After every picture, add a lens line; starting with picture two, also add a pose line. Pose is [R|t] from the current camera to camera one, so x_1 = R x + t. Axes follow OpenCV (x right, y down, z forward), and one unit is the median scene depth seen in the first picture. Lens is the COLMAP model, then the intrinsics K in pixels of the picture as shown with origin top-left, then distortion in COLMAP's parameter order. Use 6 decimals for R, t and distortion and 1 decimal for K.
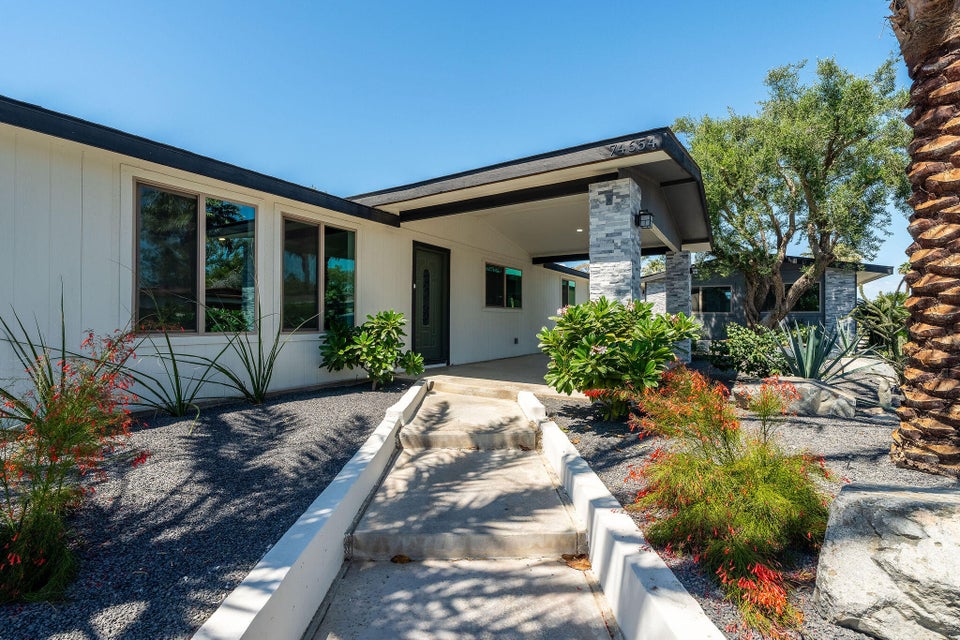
lens RADIAL K [[435.9, 0, 481.8], [0, 435.9, 321.3], [0, 0, 1]] dist [-0.003757, 0.000745]
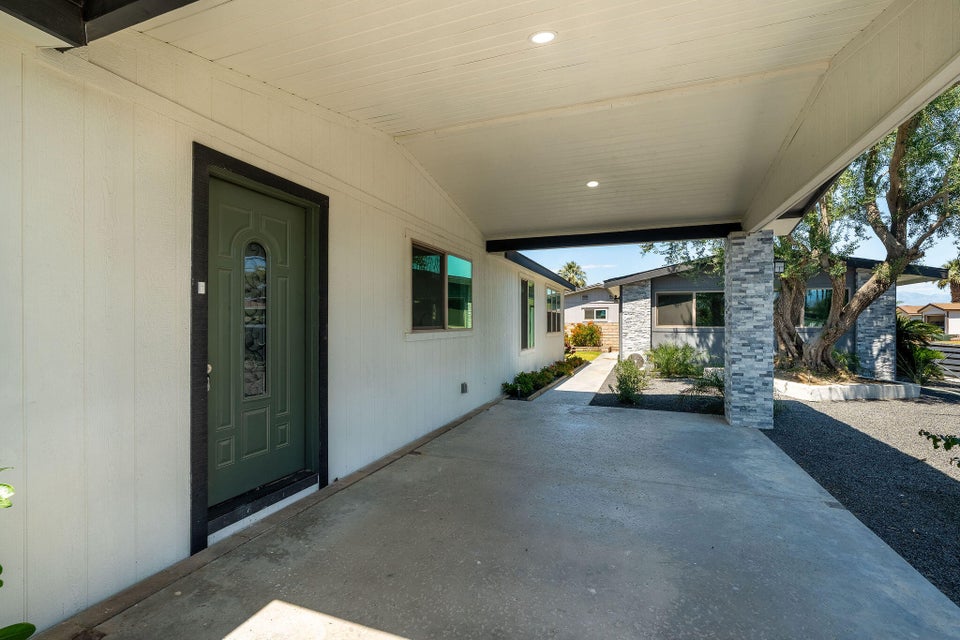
lens RADIAL K [[435.9, 0, 476.4], [0, 435.9, 324.8], [0, 0, 1]] dist [-0.003757, 0.000745]
pose [[0.980871, -0.003717, 0.194622, -0.016239], [0.002515, 0.999976, 0.006423, -0.047524], [-0.194641, -0.005811, 0.980857, 0.558013]]
